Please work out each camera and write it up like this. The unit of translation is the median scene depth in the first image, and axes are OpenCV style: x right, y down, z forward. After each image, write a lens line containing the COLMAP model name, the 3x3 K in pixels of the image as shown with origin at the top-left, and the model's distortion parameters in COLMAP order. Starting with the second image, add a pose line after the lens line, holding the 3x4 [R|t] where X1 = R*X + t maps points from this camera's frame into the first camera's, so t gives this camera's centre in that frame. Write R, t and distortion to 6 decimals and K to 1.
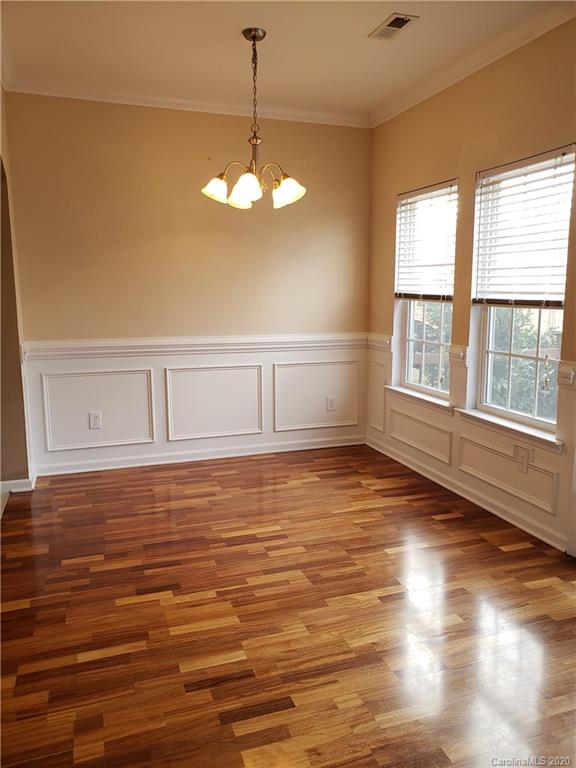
lens RADIAL K [[595.6, 0, 288.0], [0, 595.6, 384.0], [0, 0, 1]] dist [0.044422, -0.002441]
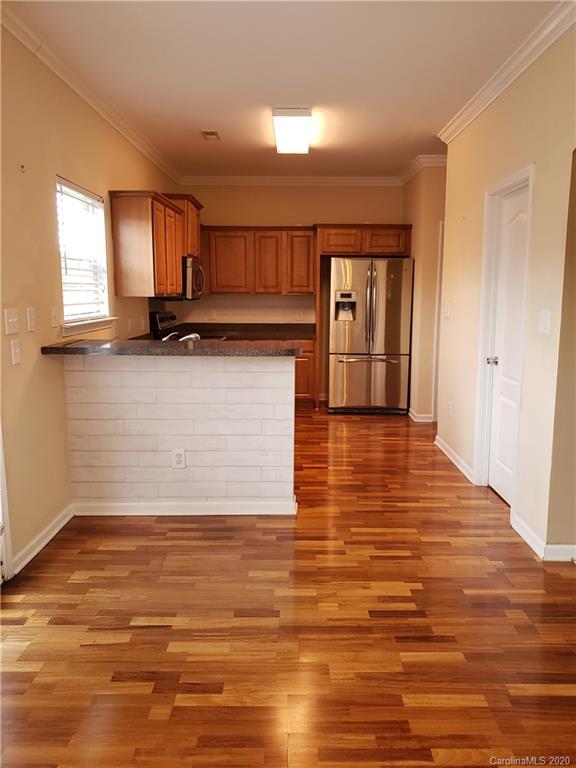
lens RADIAL K [[595.6, 0, 288.0], [0, 595.6, 384.0], [0, 0, 1]] dist [0.044422, -0.002441]
pose [[-0.943257, -0.058553, 0.326860, -0.206228], [0.044666, 0.953013, 0.299617, -0.325990], [-0.329045, 0.297216, -0.896321, 1.913317]]
